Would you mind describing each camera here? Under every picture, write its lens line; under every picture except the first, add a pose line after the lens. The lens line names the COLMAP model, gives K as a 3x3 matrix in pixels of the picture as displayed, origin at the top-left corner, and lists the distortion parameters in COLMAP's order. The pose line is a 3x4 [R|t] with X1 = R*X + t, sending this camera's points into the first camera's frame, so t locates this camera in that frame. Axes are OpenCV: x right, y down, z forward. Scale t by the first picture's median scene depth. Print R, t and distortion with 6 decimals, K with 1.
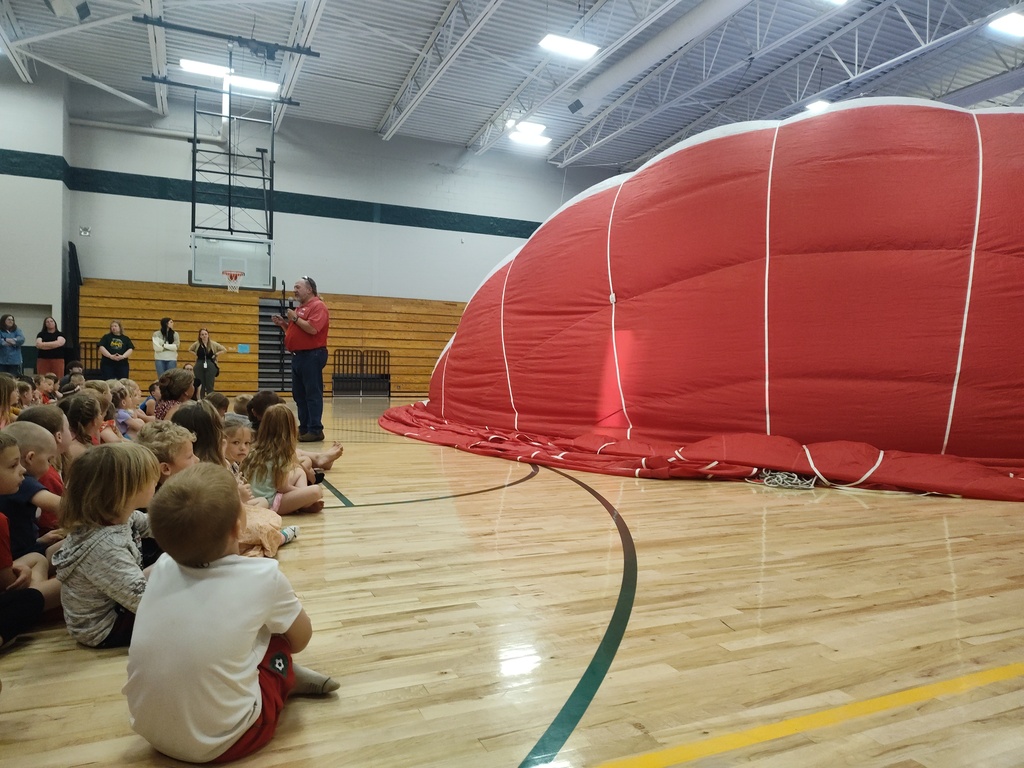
lens RADIAL K [[746.8, 0, 512.0], [0, 746.8, 384.0], [0, 0, 1]] dist [0.036864, -0.024008]
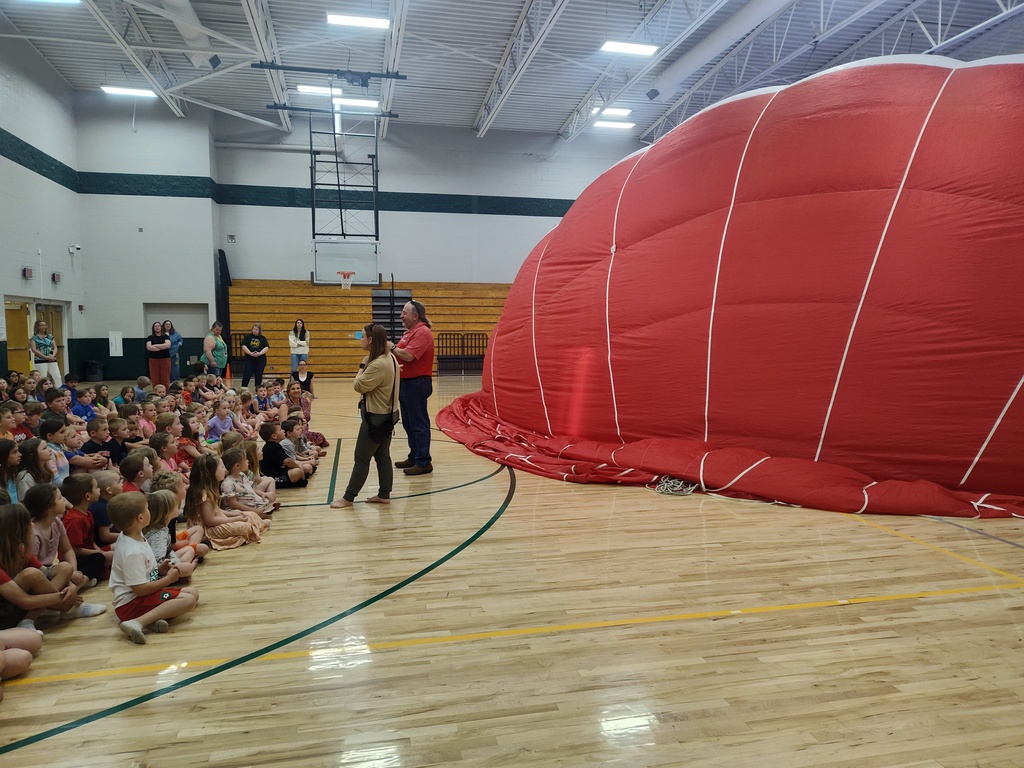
lens RADIAL K [[779.7, 0, 512.0], [0, 779.7, 384.0], [0, 0, 1]] dist [0.074740, -0.082621]
pose [[0.975346, -0.002715, -0.220667, 0.141308], [0.017366, 0.997768, 0.064485, -0.049668], [0.219999, -0.066728, 0.973215, -0.124822]]
